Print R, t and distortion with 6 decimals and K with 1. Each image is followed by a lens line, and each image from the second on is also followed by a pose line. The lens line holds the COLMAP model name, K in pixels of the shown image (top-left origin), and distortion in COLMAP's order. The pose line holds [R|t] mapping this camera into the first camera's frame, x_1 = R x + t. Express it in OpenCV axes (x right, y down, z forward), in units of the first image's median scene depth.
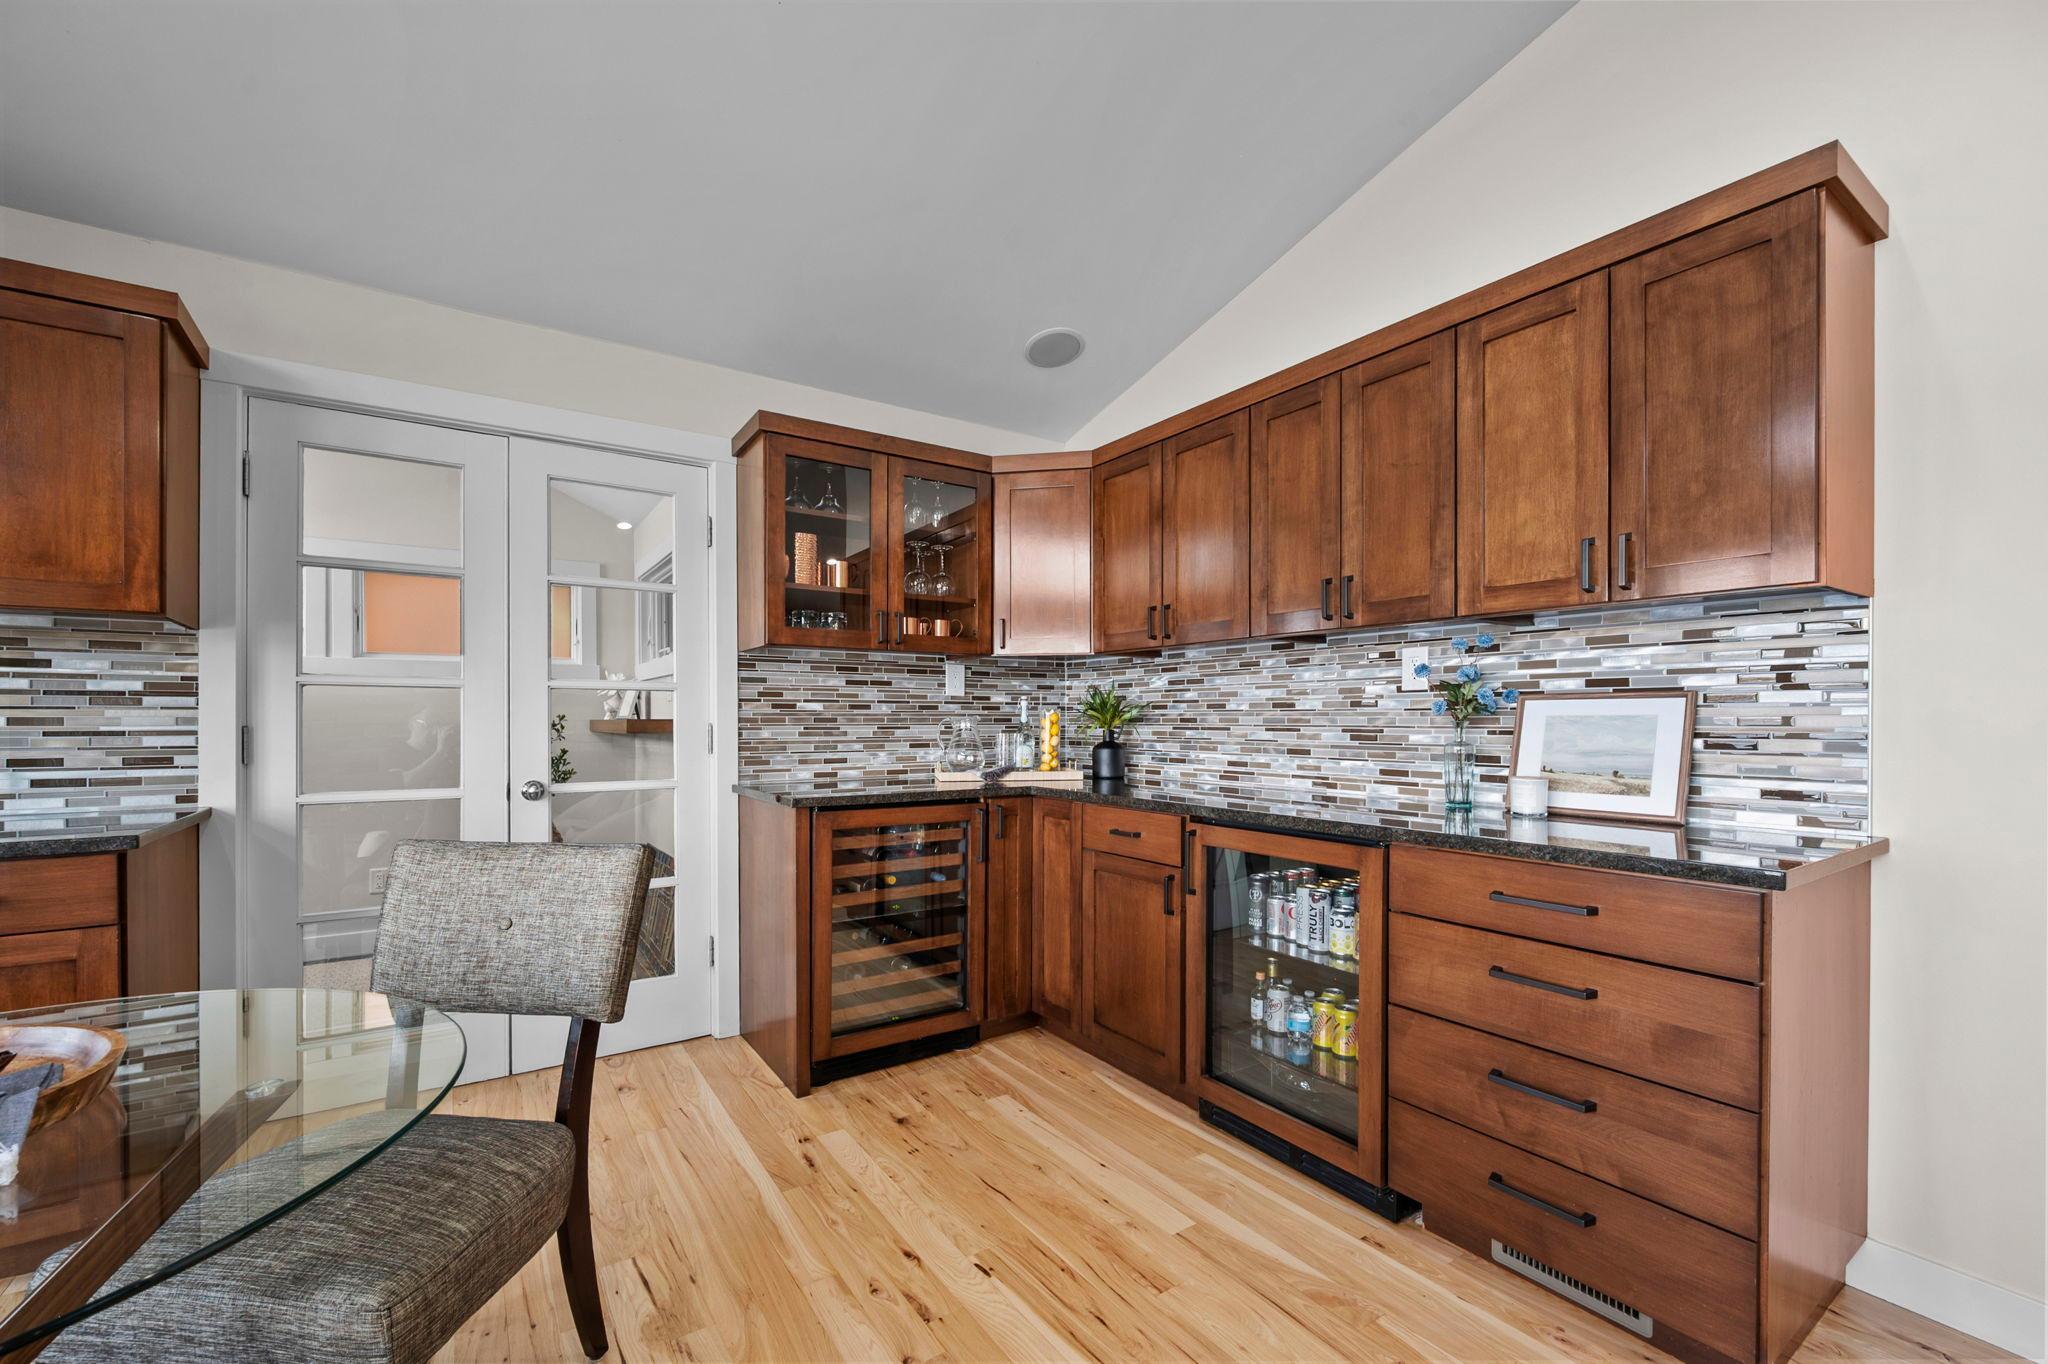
lens RADIAL K [[842.9, 0, 1004.9], [0, 842.9, 725.8], [0, 0, 1]] dist [0.000786, 0.000889]
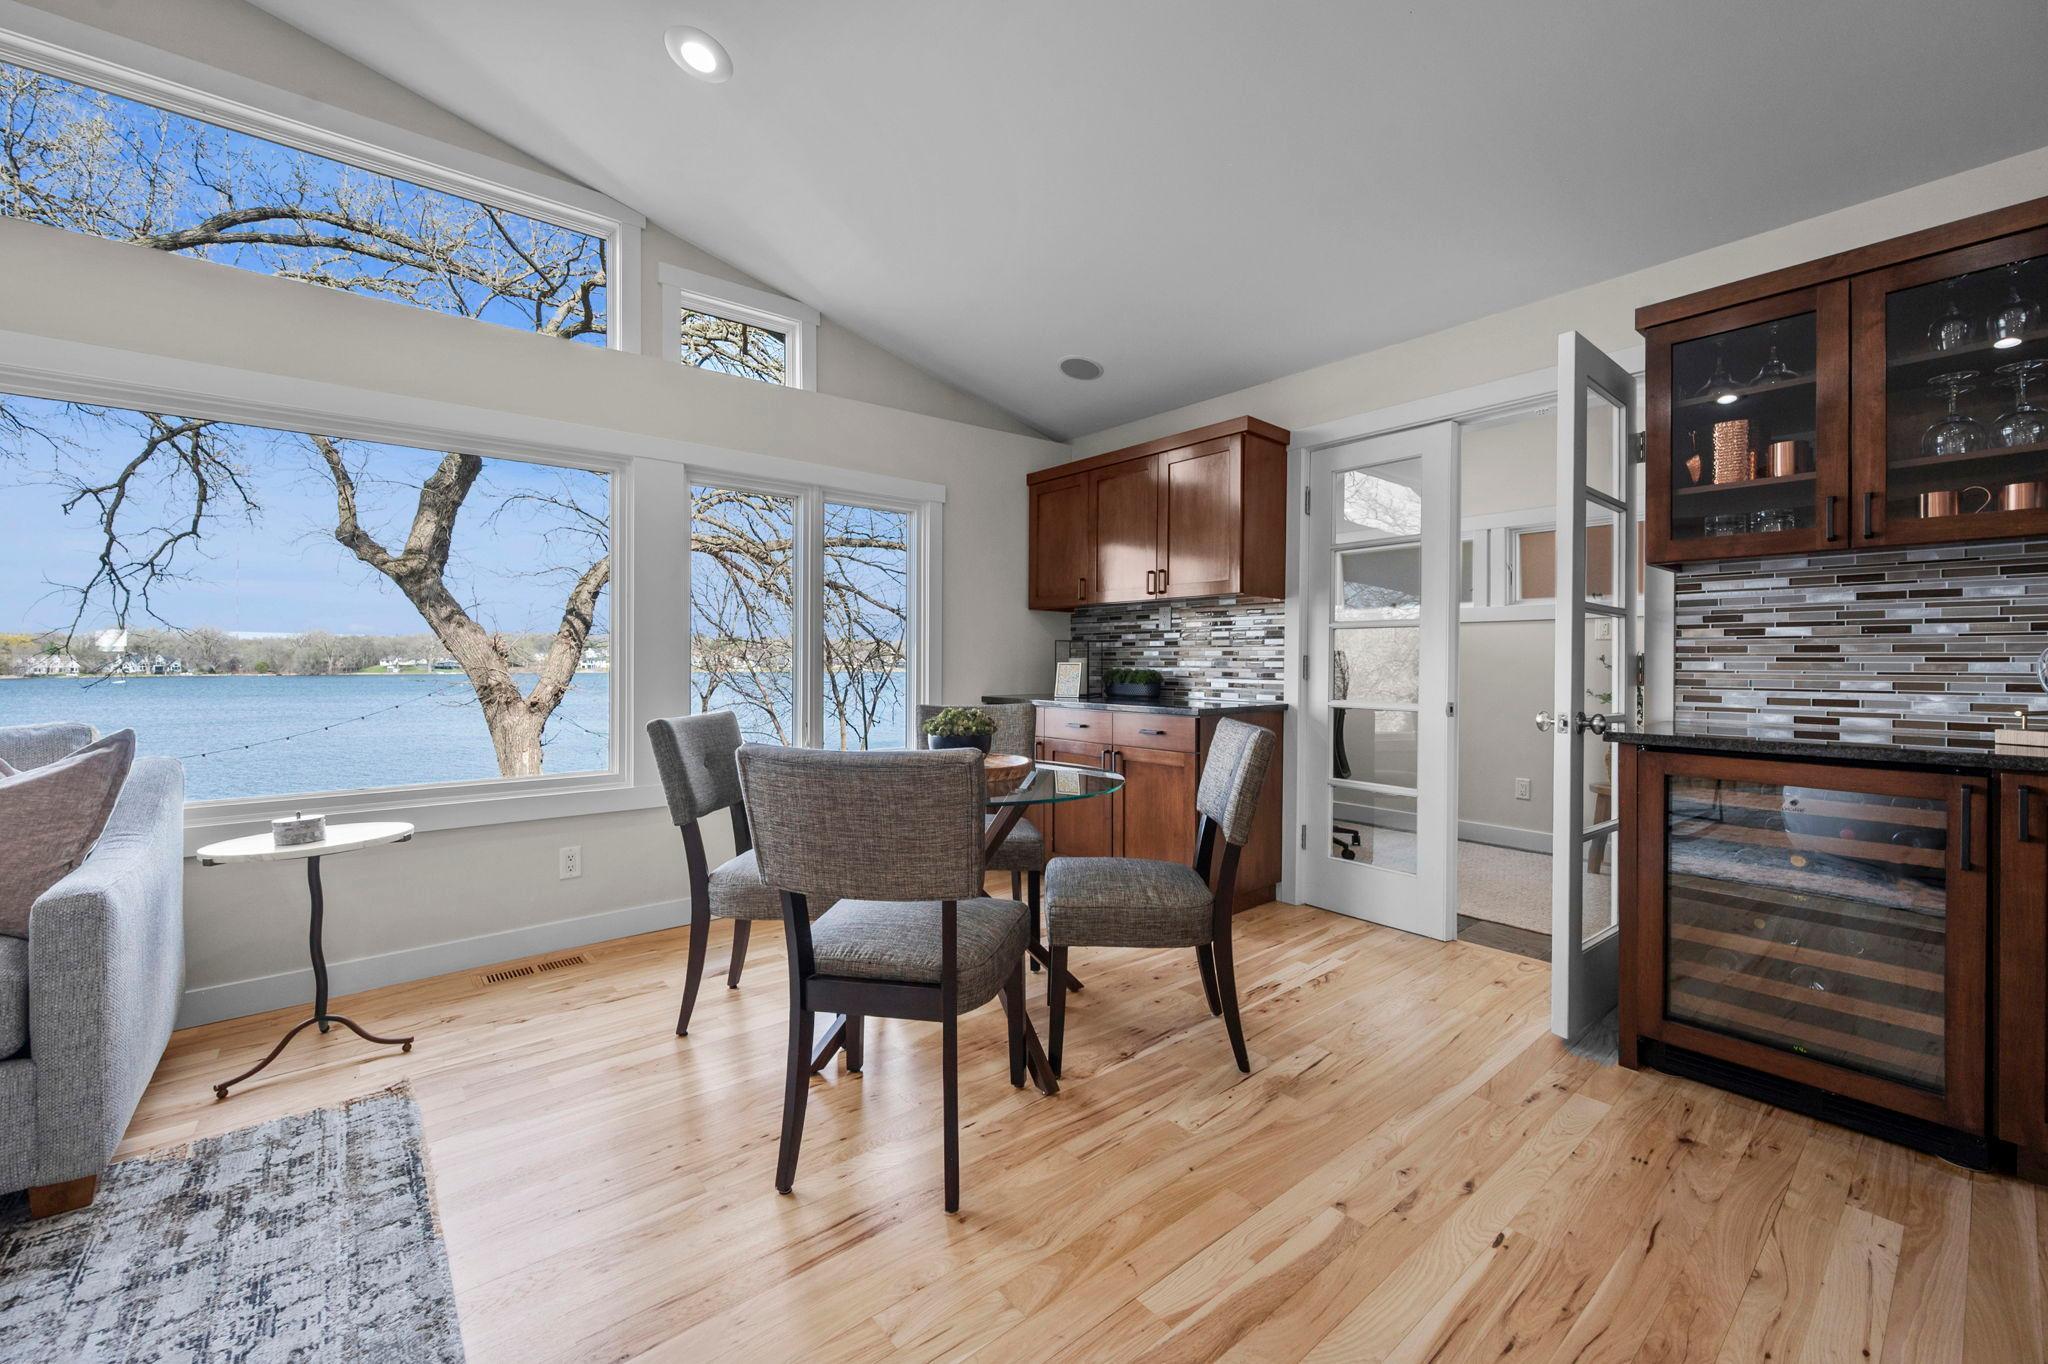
lens RADIAL K [[823.2, 0, 1035.1], [0, 823.2, 664.3], [0, 0, 1]] dist [0.001686, 0.000192]
pose [[0.114904, 0.003292, -0.993371, 0.485668], [-0.011667, 0.999930, 0.001964, 0.015474], [0.993308, 0.011364, 0.114934, 0.237659]]
